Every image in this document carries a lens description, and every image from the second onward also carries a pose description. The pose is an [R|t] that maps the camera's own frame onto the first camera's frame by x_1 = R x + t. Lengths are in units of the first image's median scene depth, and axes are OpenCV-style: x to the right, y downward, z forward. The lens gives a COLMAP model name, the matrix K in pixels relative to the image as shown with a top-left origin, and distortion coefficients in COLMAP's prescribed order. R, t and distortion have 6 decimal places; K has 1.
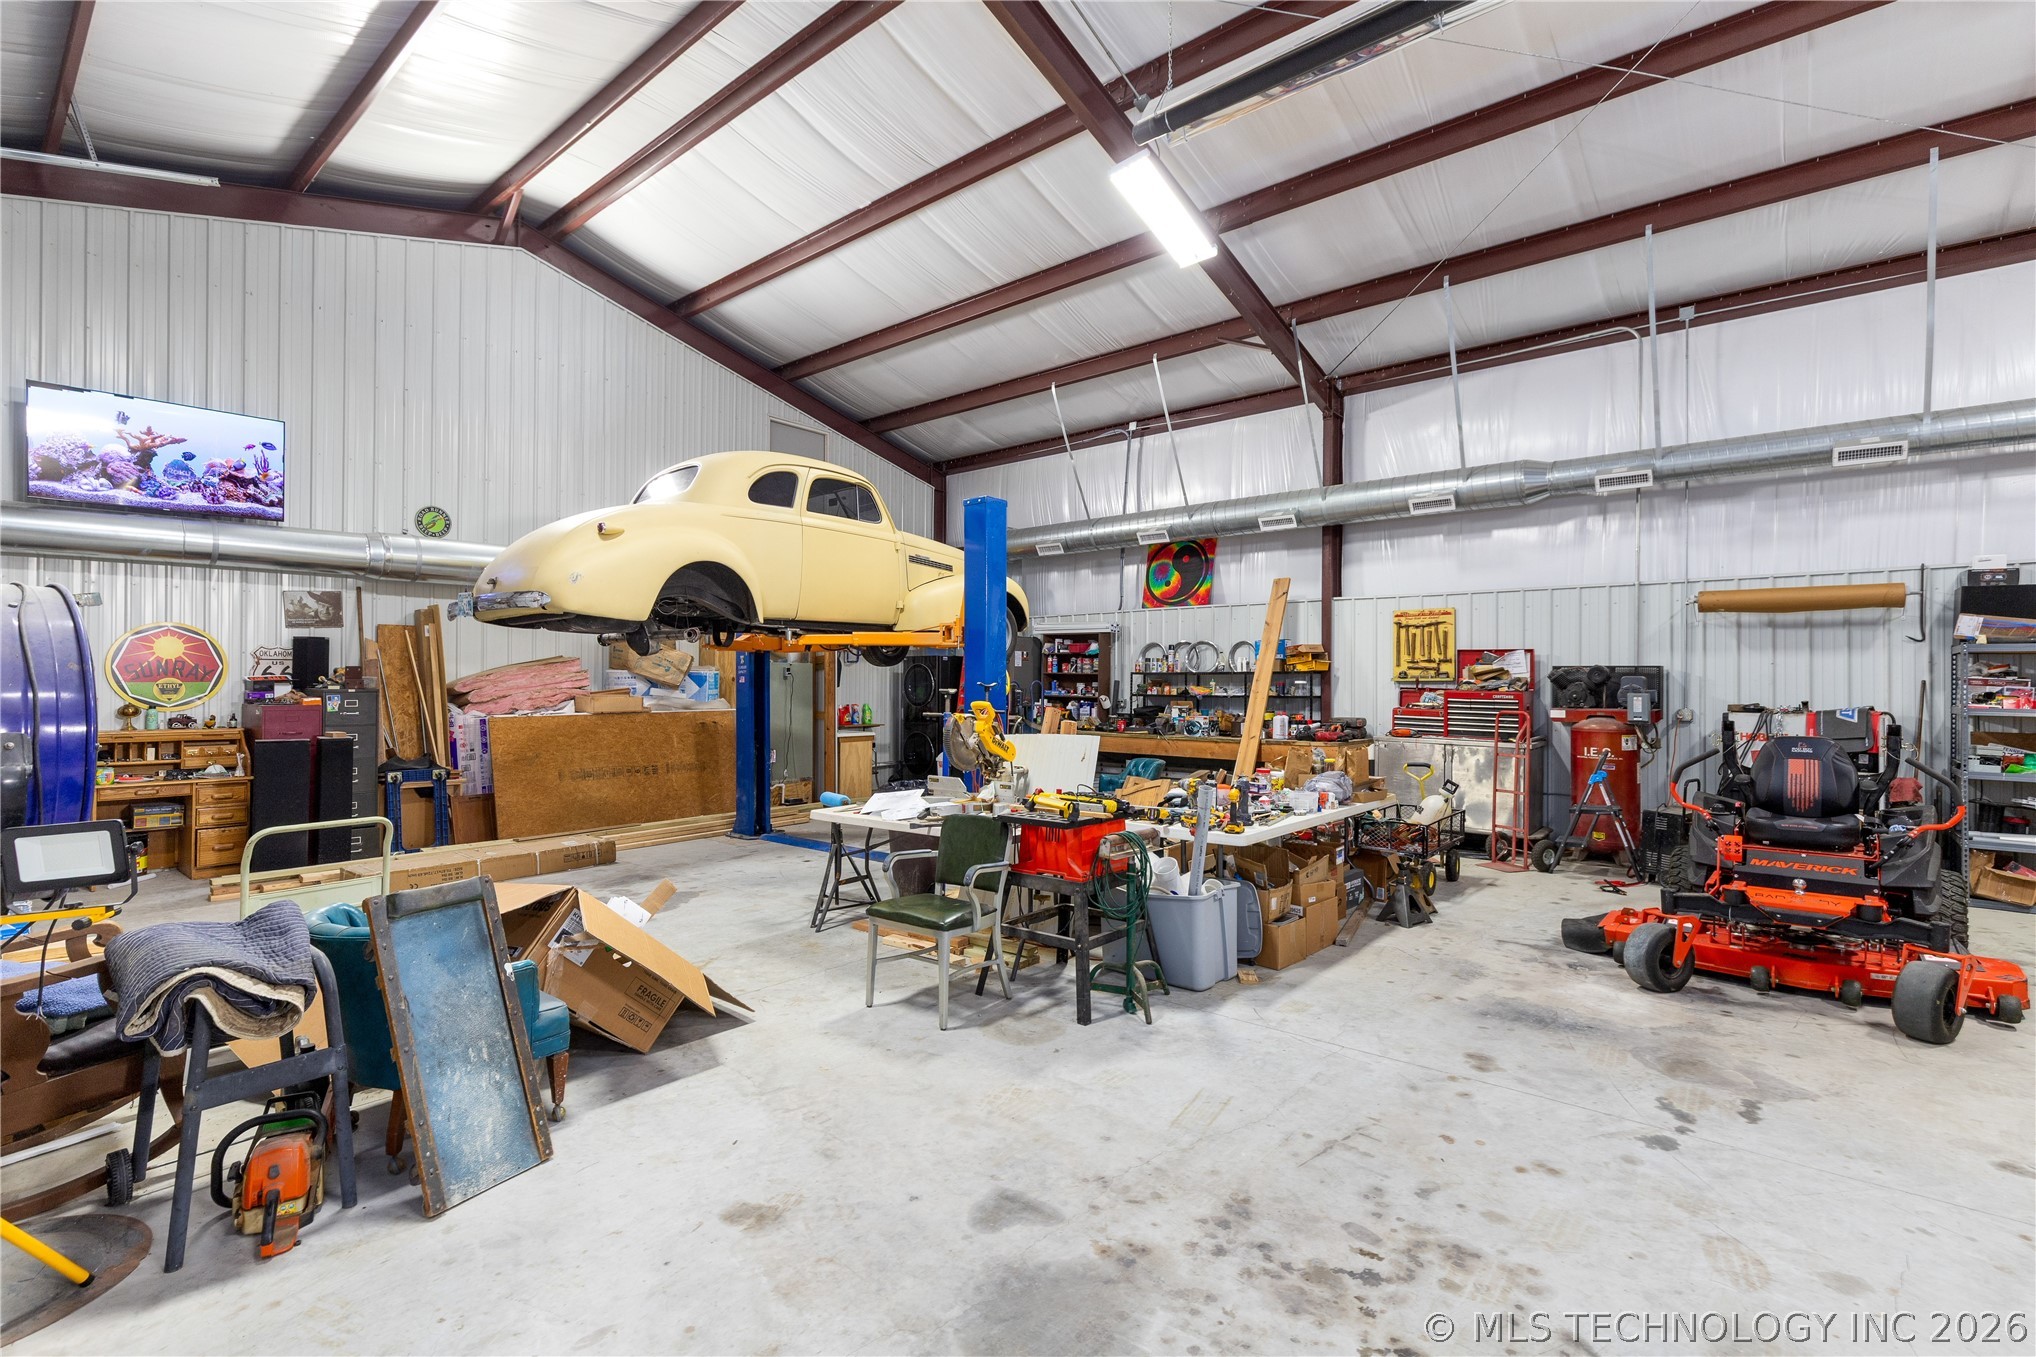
lens RADIAL K [[926.7, 0, 1018.0], [0, 926.7, 678.5], [0, 0, 1]] dist [0.002330, 0.000075]
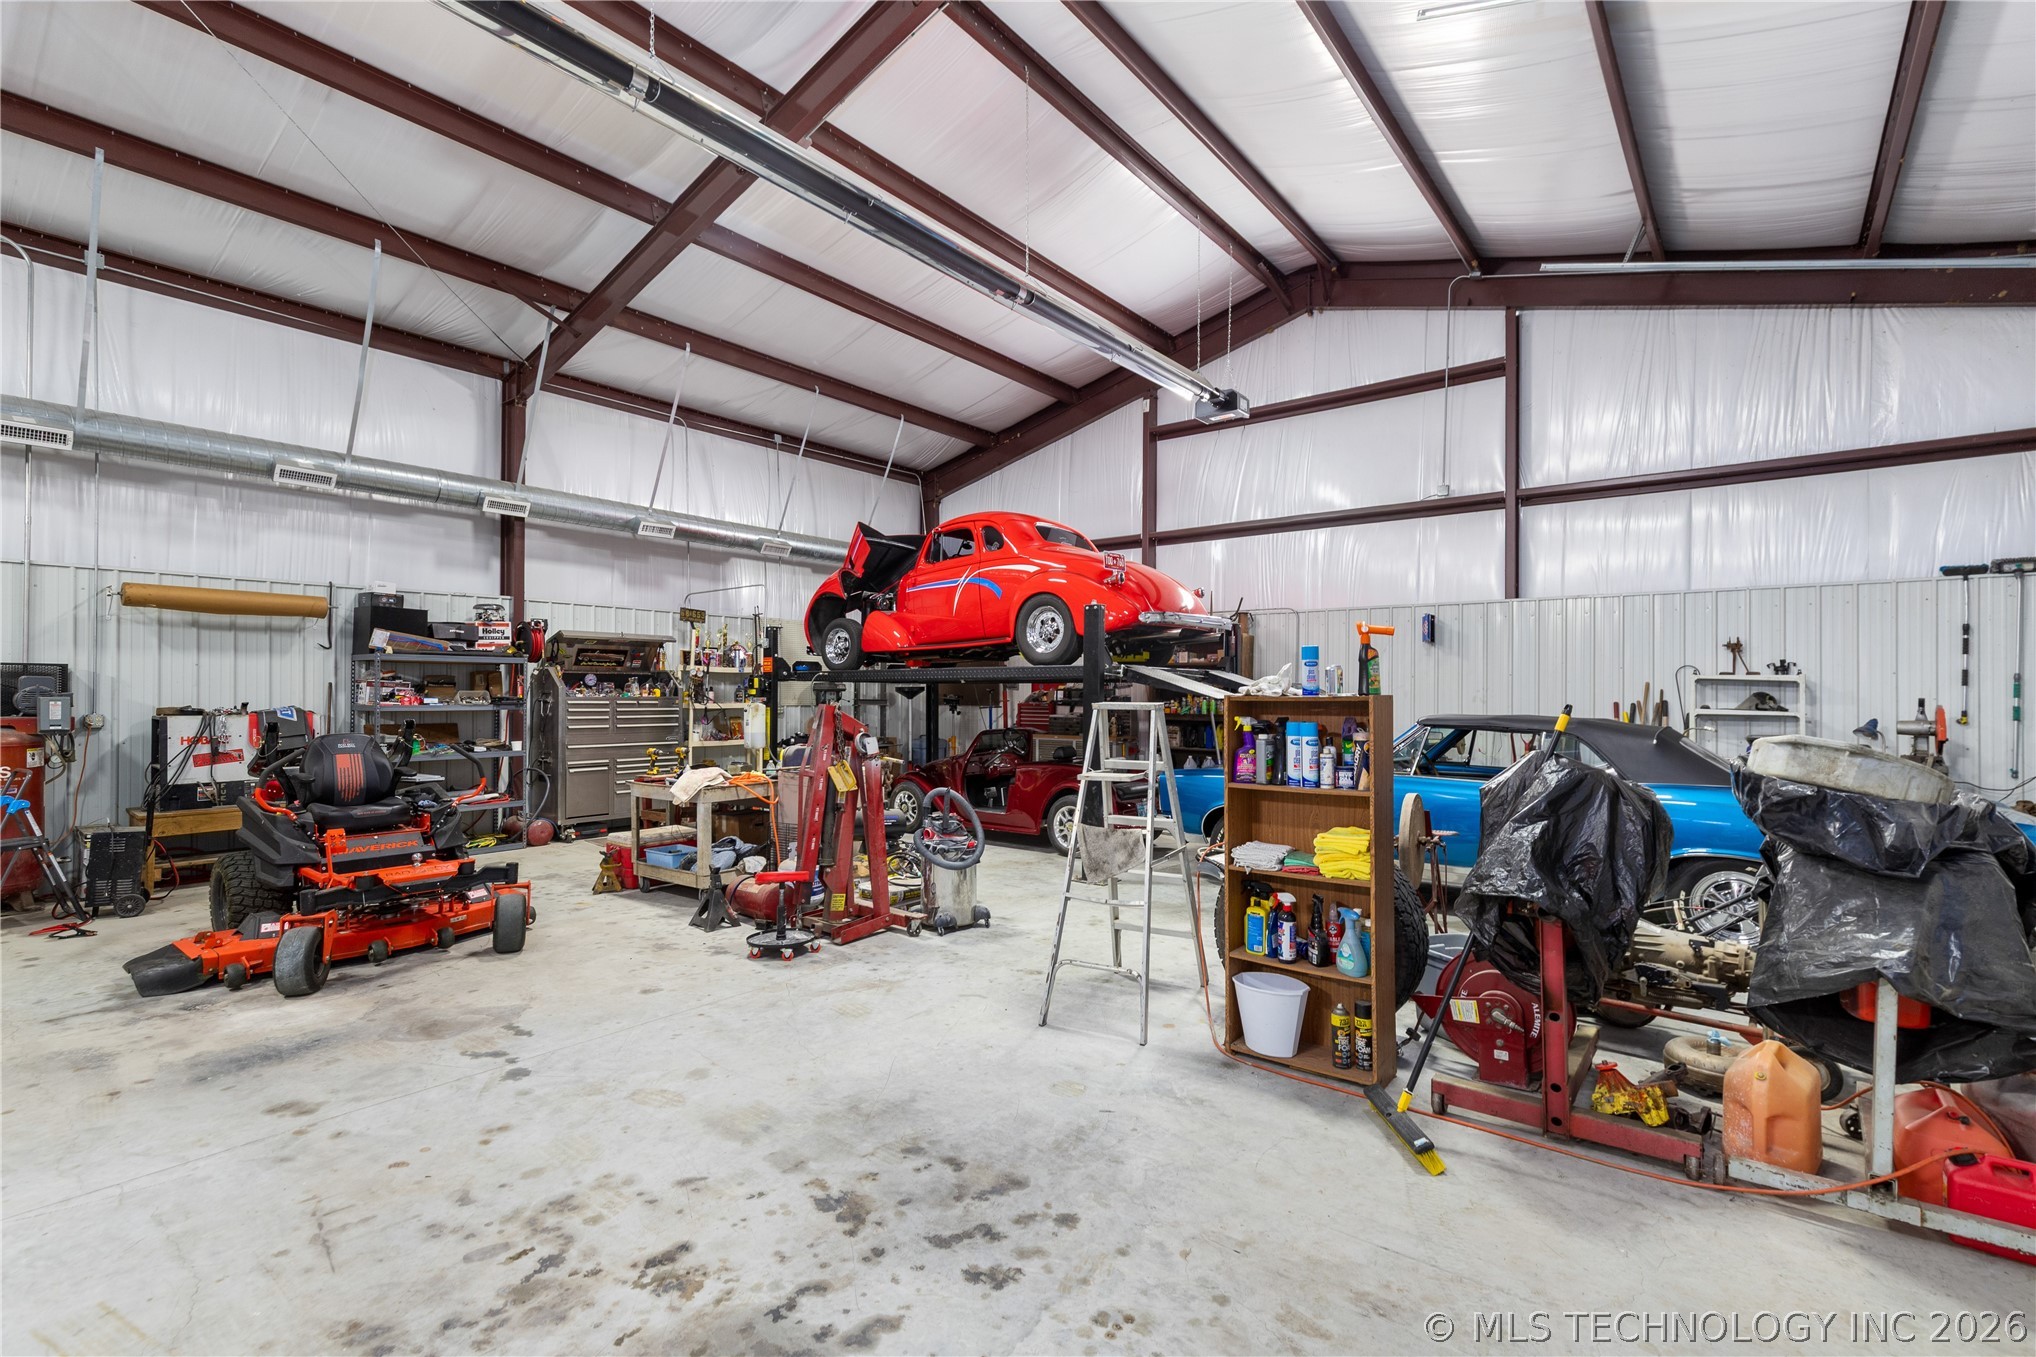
lens RADIAL K [[931.1, 0, 1039.3], [0, 931.1, 693.9], [0, 0, 1]] dist [0.010737, -0.000202]
pose [[-0.048083, -0.008888, 0.998804, -0.254903], [-0.006896, 0.999940, 0.008566, -0.000045], [-0.998820, -0.006476, -0.048141, 0.189862]]
